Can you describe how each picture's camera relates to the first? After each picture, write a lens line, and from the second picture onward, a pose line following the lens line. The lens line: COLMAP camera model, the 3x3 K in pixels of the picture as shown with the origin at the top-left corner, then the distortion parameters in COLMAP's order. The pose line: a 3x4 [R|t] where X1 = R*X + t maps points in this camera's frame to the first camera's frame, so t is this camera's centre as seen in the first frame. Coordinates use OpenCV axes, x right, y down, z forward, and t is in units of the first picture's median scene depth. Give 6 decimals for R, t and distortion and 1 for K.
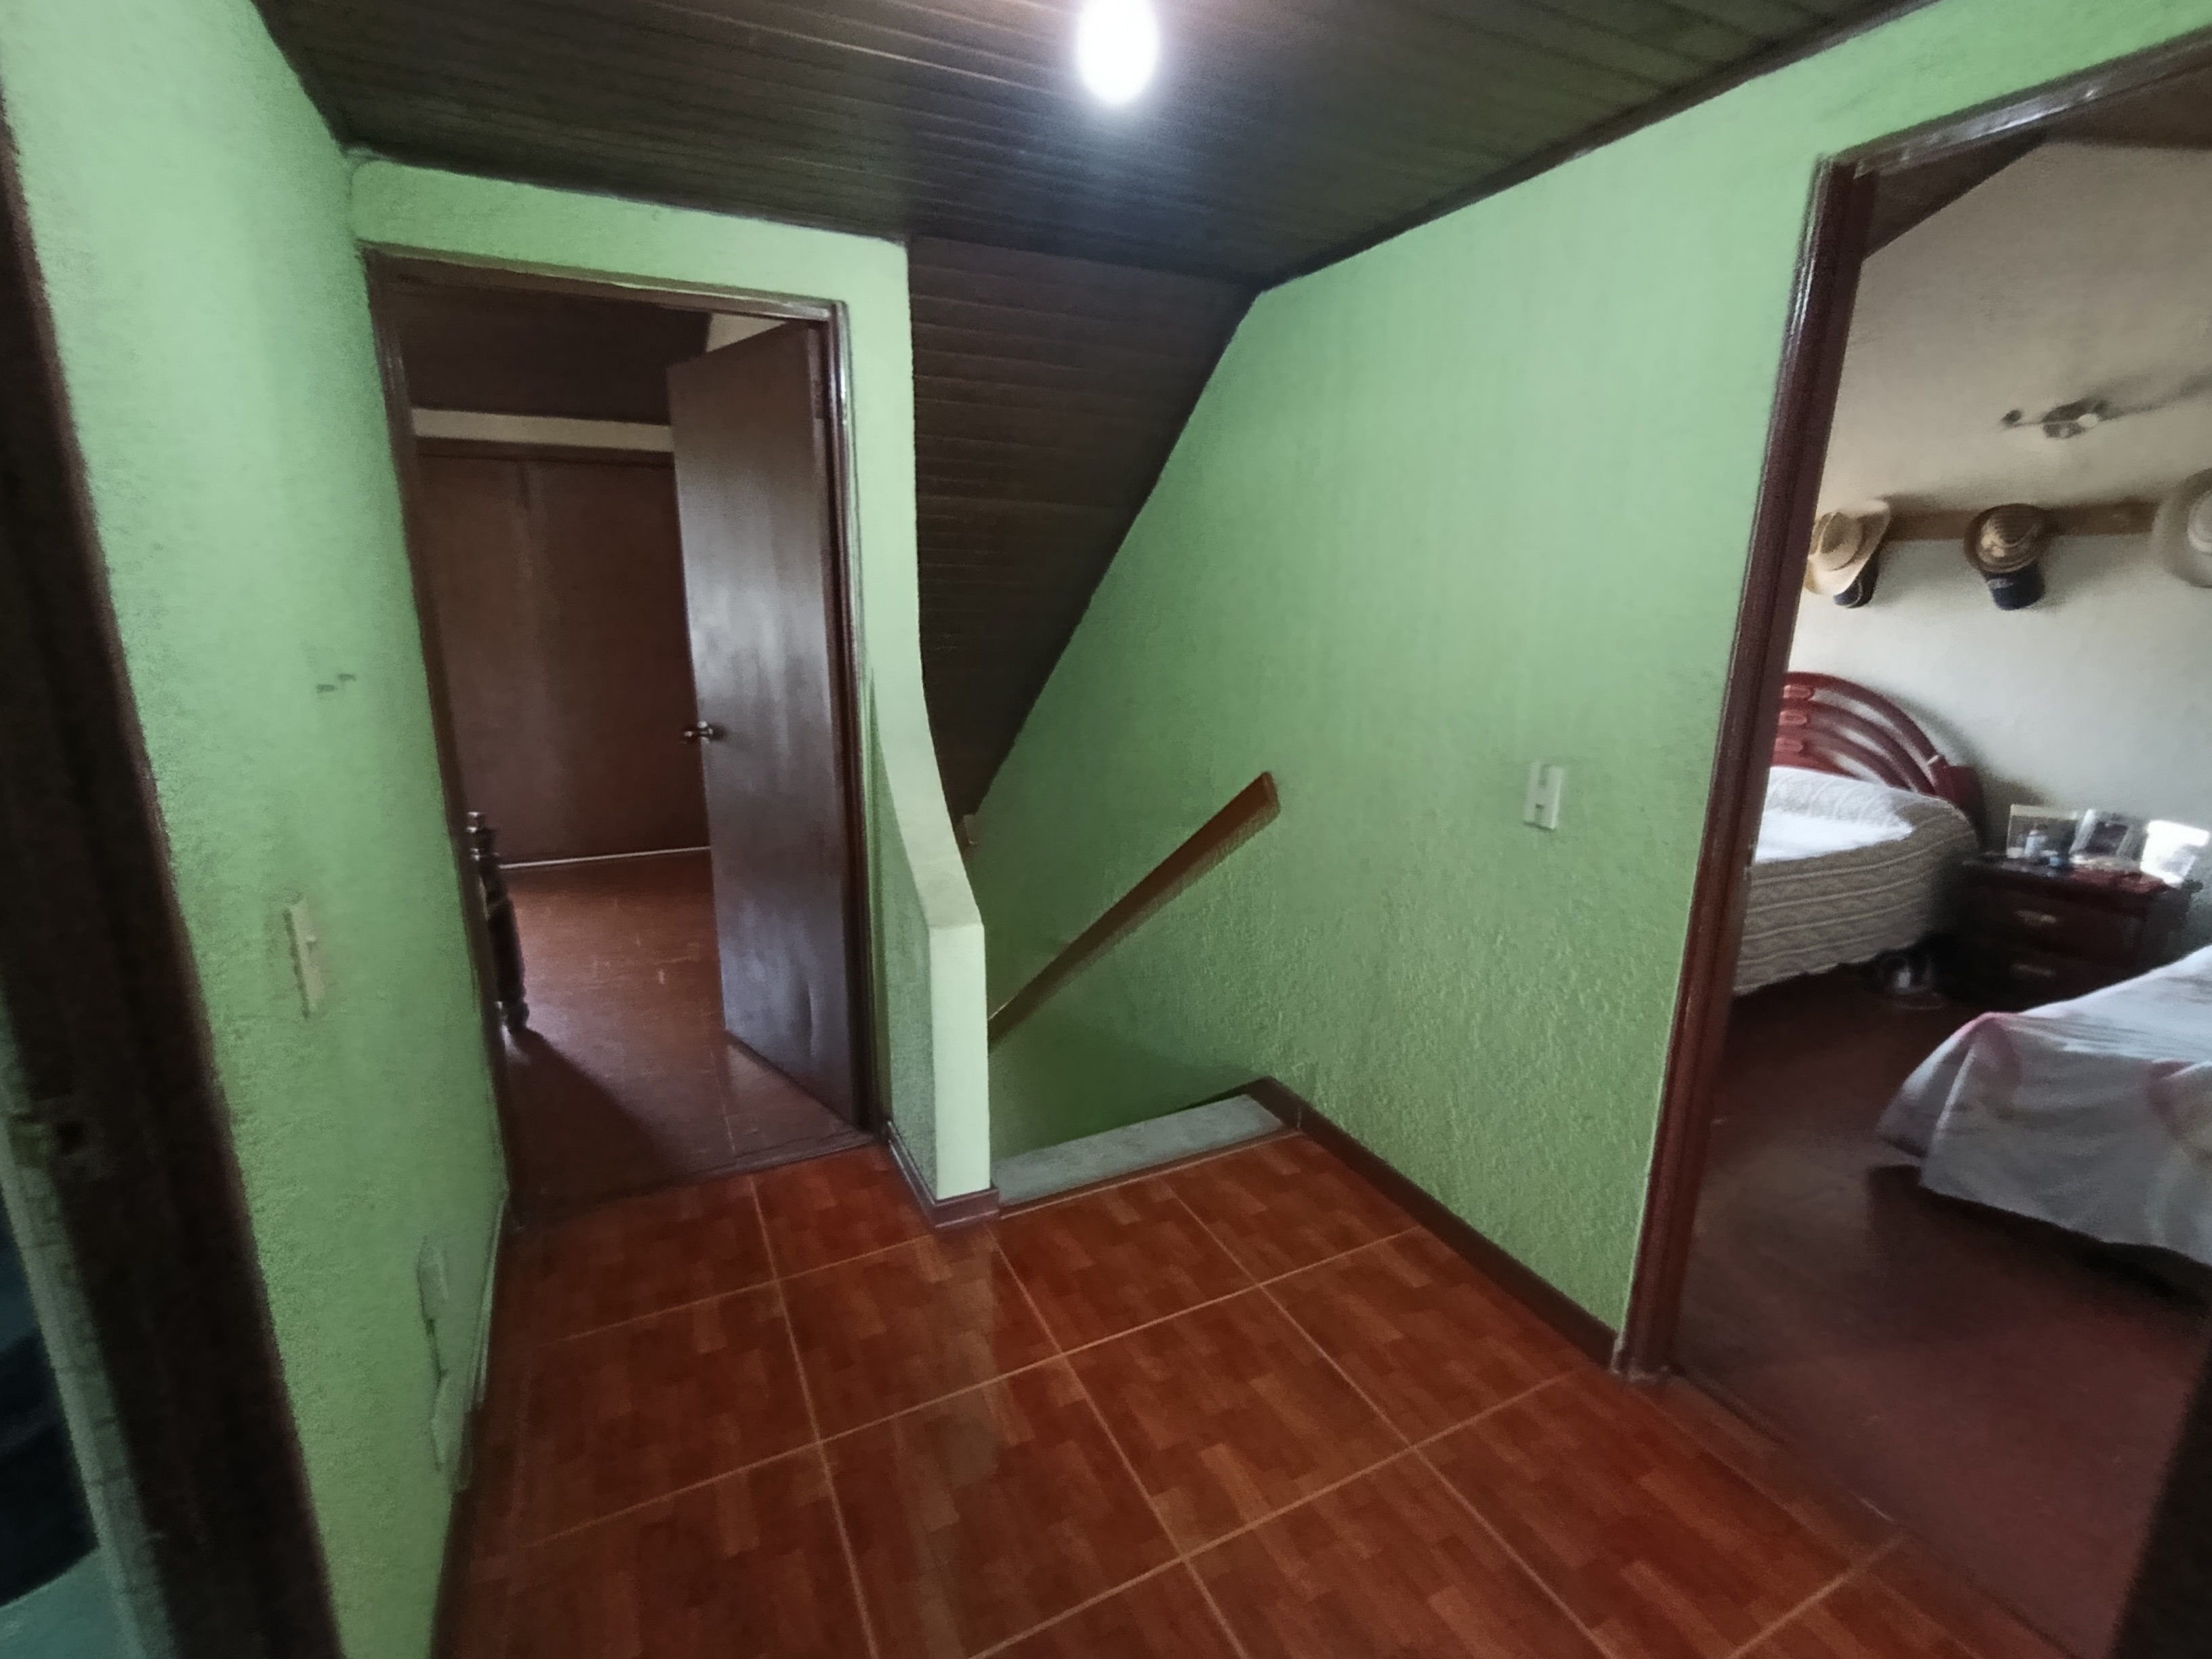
lens RADIAL K [[1008.3, 0, 1103.8], [0, 1008.3, 825.1], [0, 0, 1]] dist [0.016805, -0.002823]
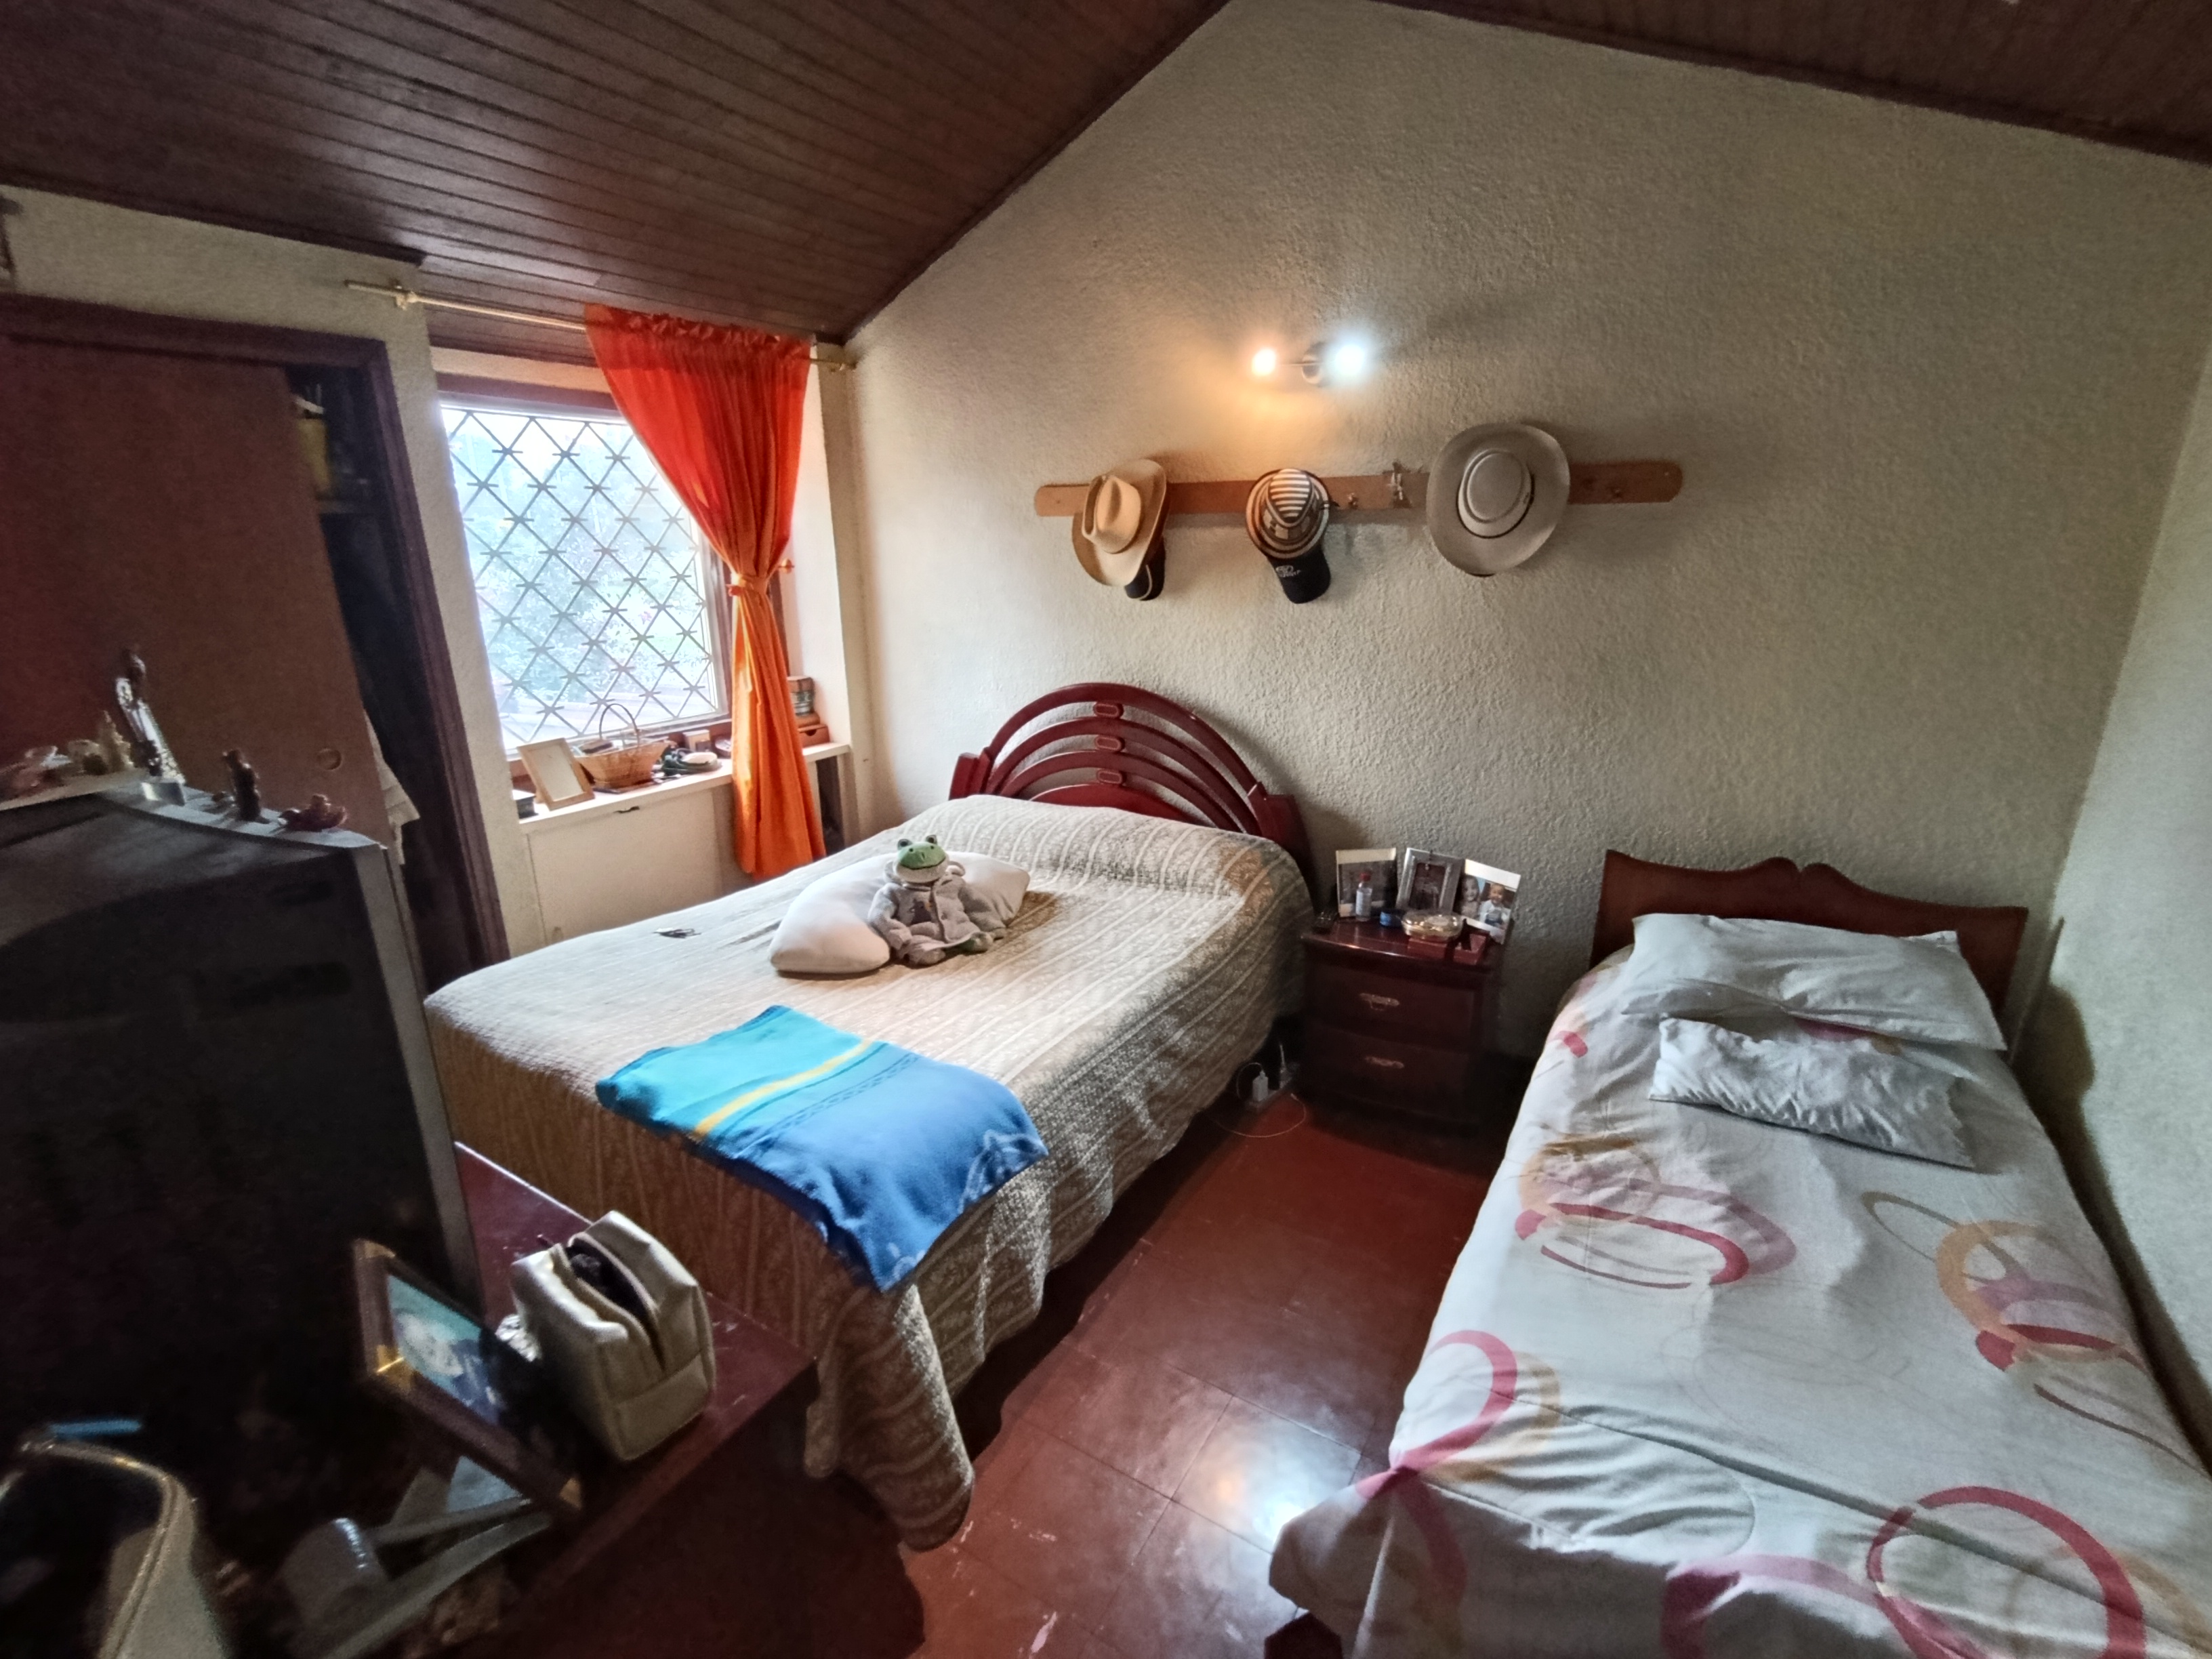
lens RADIAL K [[1008.3, 0, 1106.0], [0, 1008.3, 831.8], [0, 0, 1]] dist [0.016805, -0.002823]
pose [[0.849784, -0.175341, 0.497115, 0.334831], [0.147357, 0.984477, 0.095344, -0.132077], [-0.506116, -0.007768, 0.862430, 0.394556]]
